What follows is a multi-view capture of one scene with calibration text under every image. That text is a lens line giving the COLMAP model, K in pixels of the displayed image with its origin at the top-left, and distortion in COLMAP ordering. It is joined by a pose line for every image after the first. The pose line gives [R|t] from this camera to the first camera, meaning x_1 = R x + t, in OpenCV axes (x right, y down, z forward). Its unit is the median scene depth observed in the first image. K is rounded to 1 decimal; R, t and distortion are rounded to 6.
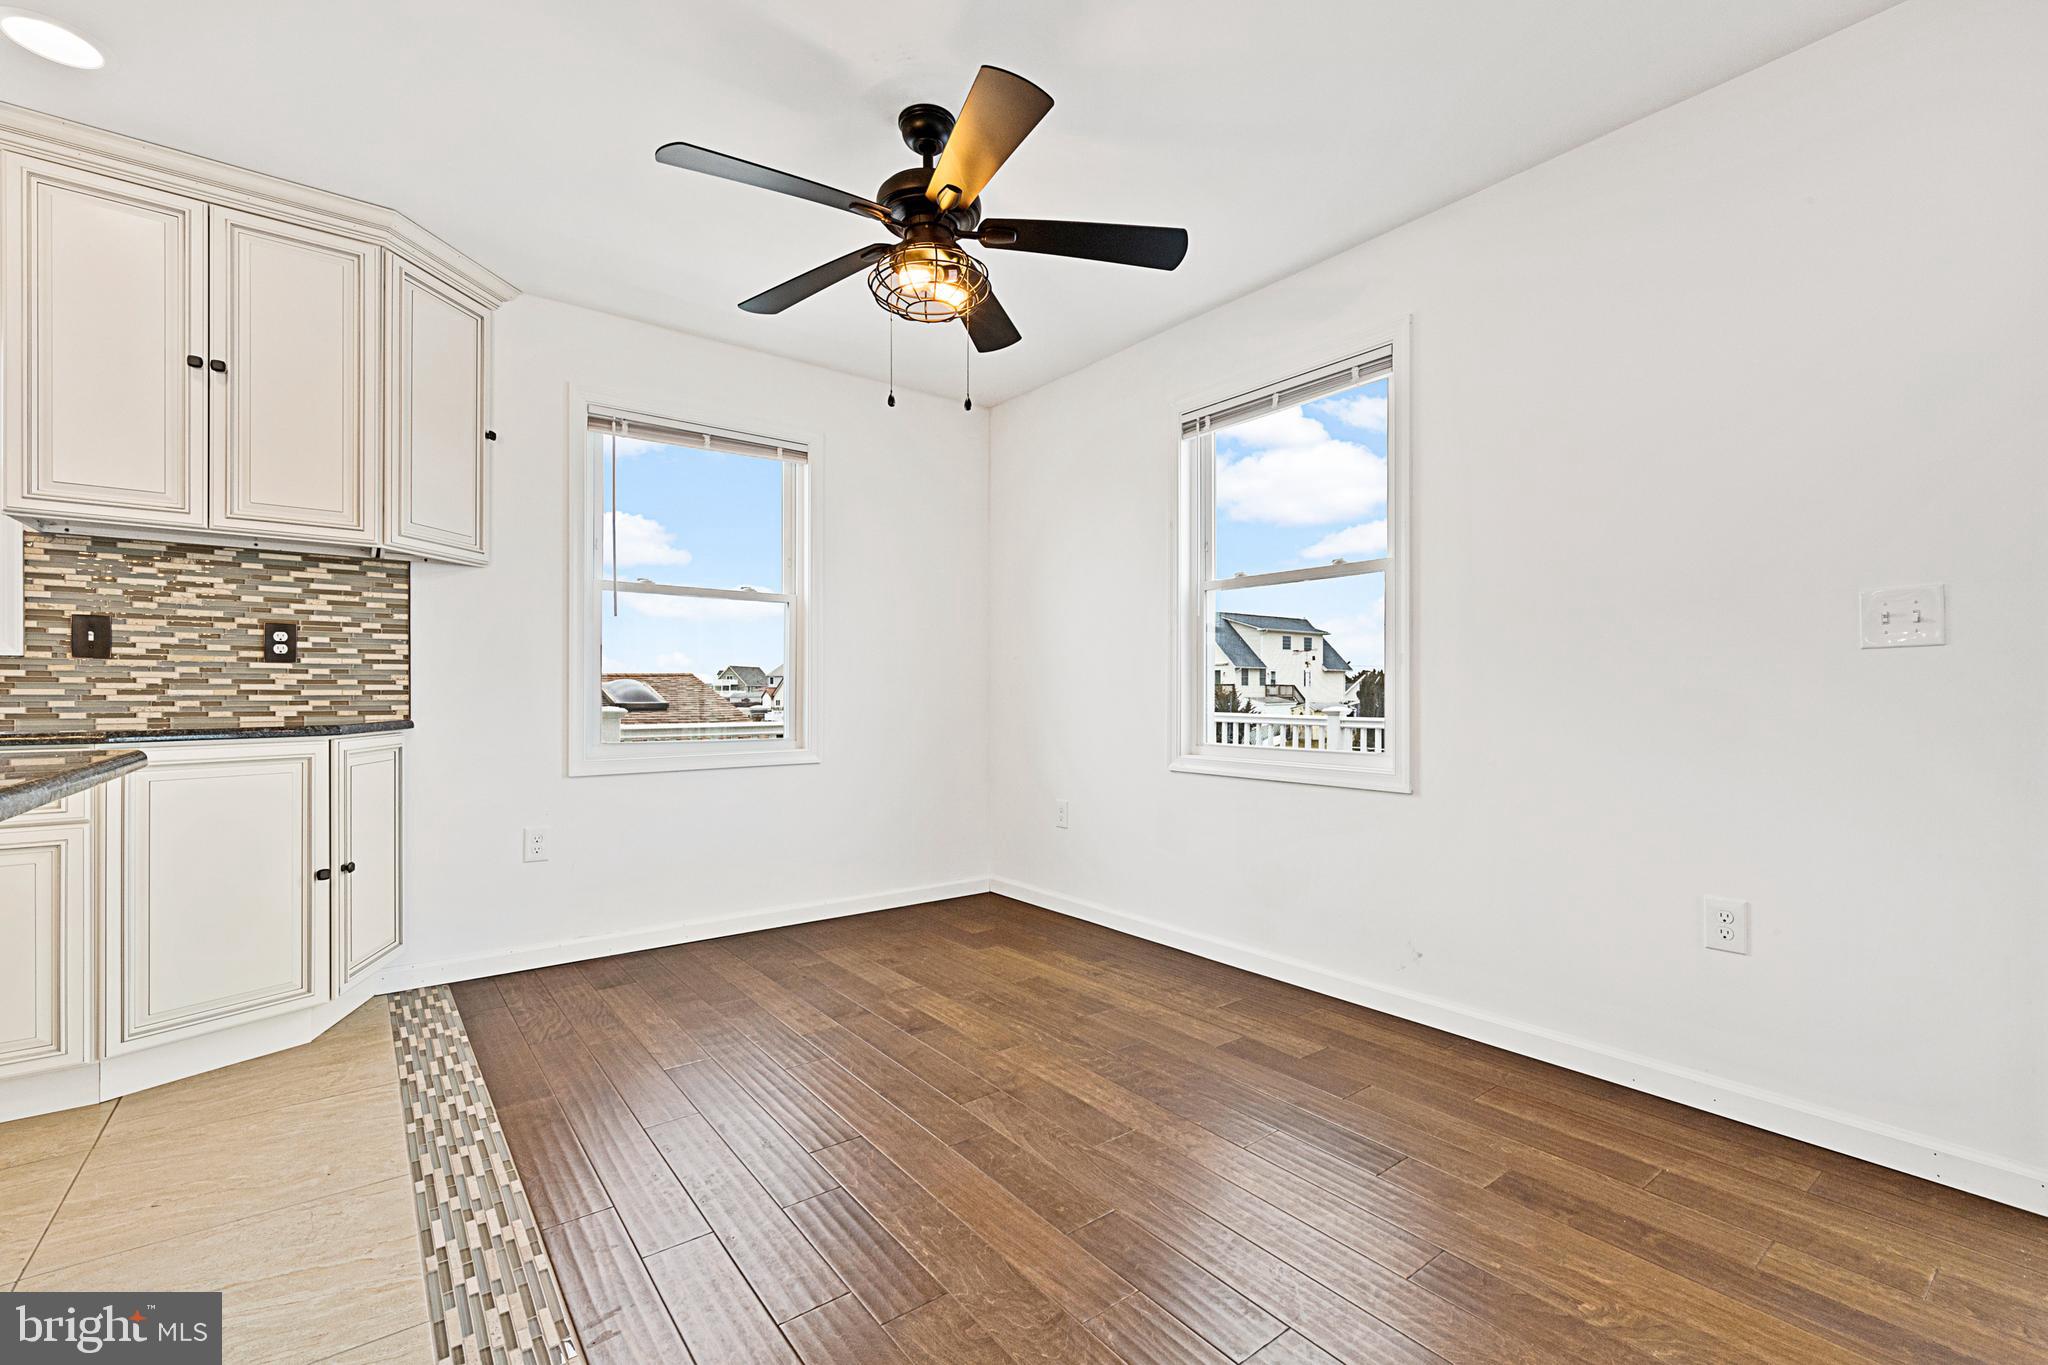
lens RADIAL K [[877.9, 0, 1030.7], [0, 877.9, 697.2], [0, 0, 1]] dist [-0.000122, 0.000243]
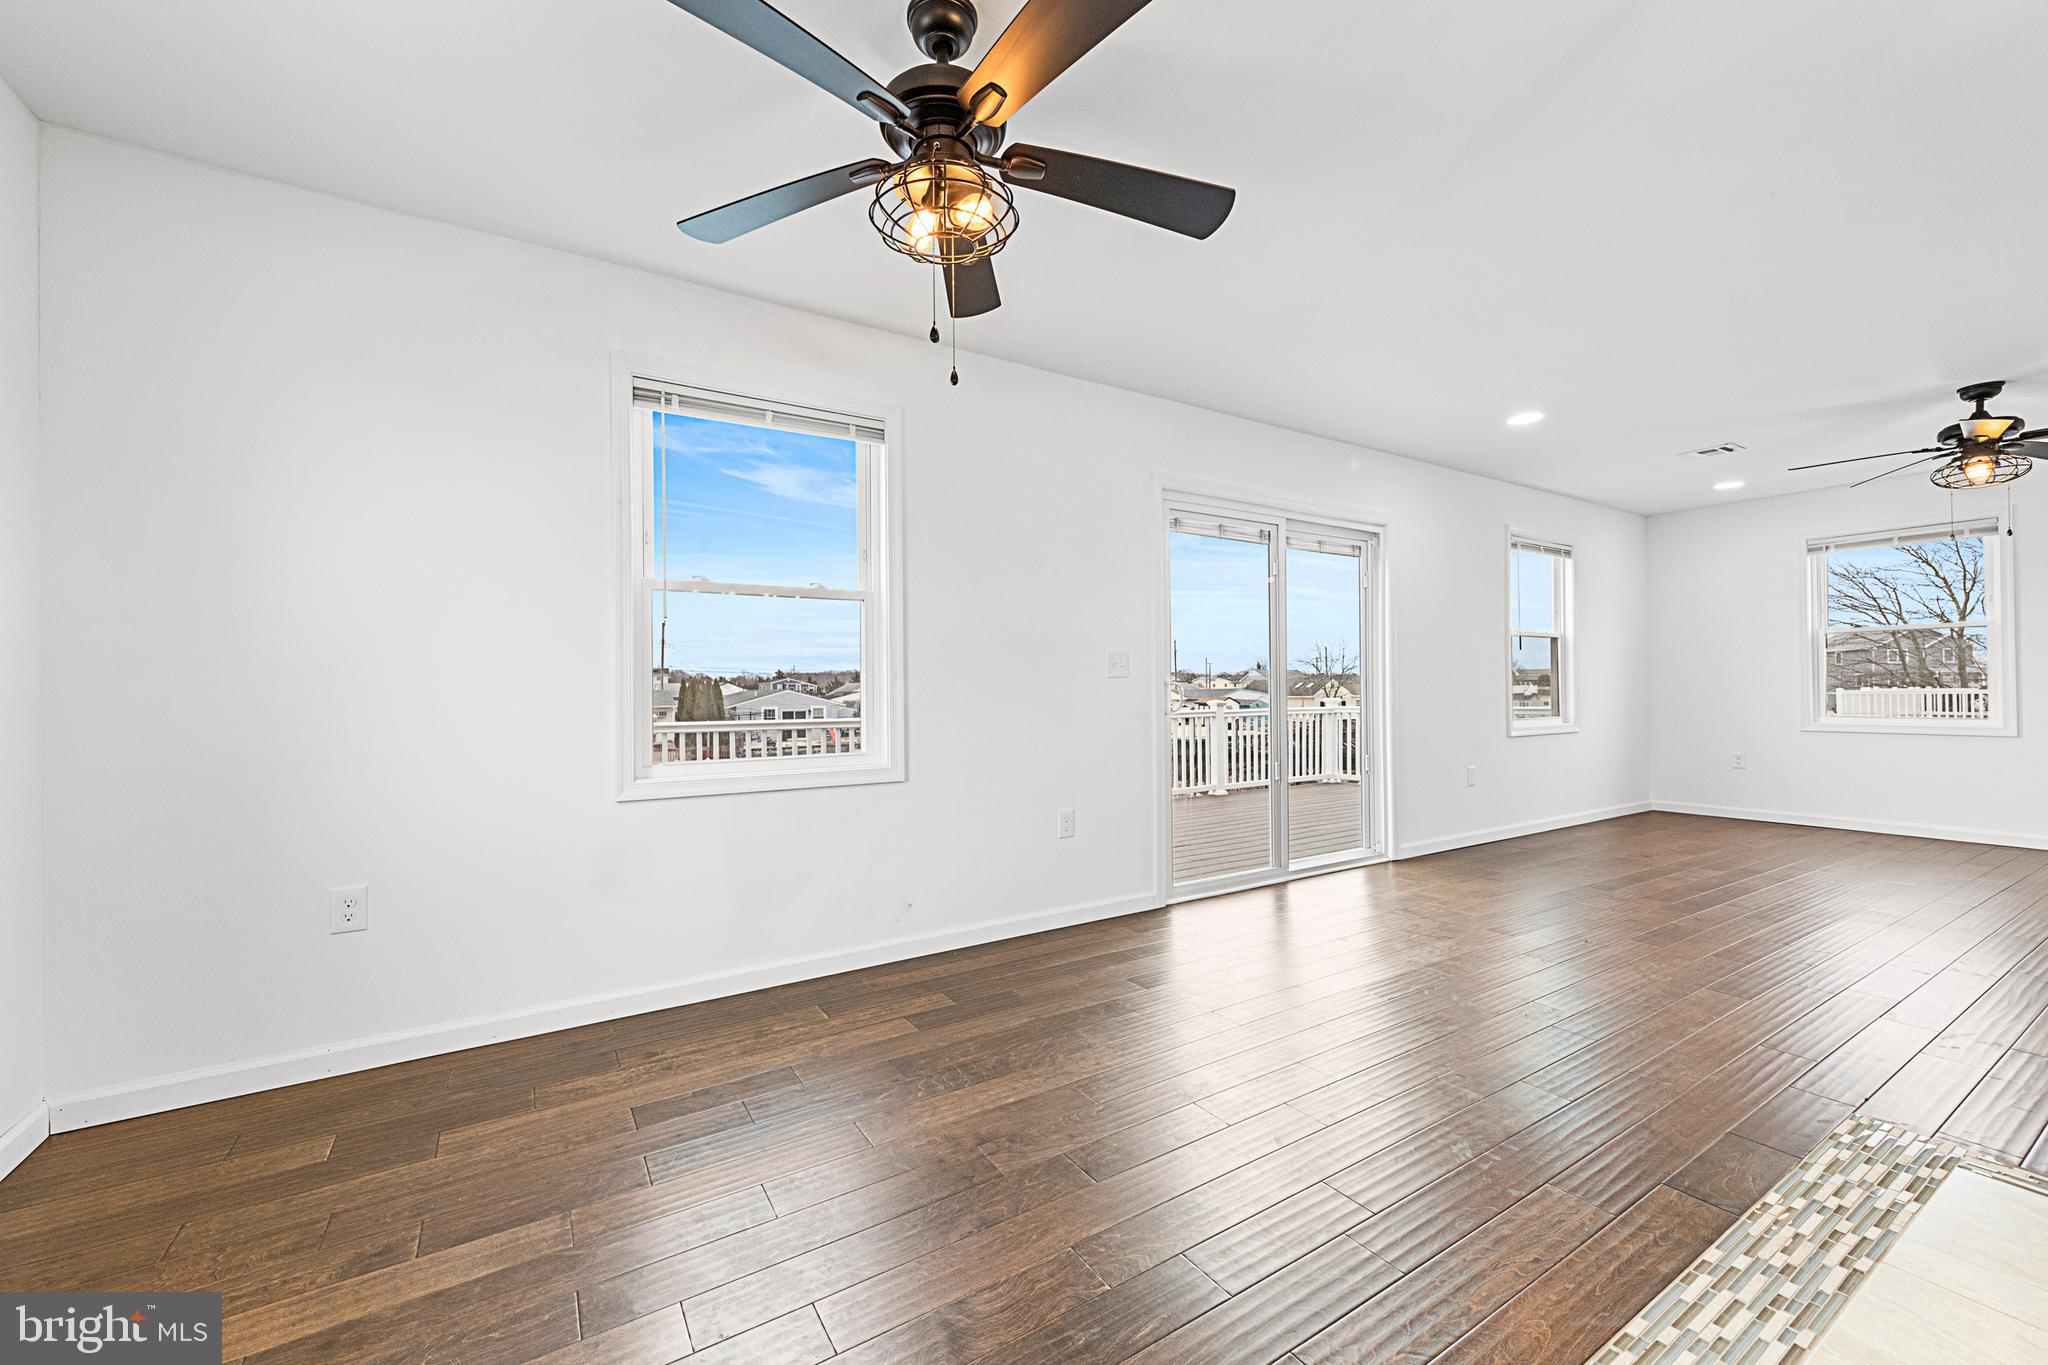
lens RADIAL K [[799.3, 0, 1027.1], [0, 799.3, 687.9], [0, 0, 1]] dist [0.004647, -0.000062]
pose [[0.100974, 0.000547, 0.994889, -0.691705], [0.012890, 0.999915, -0.001858, -0.020200], [-0.994806, 0.013012, 0.100958, 0.695160]]
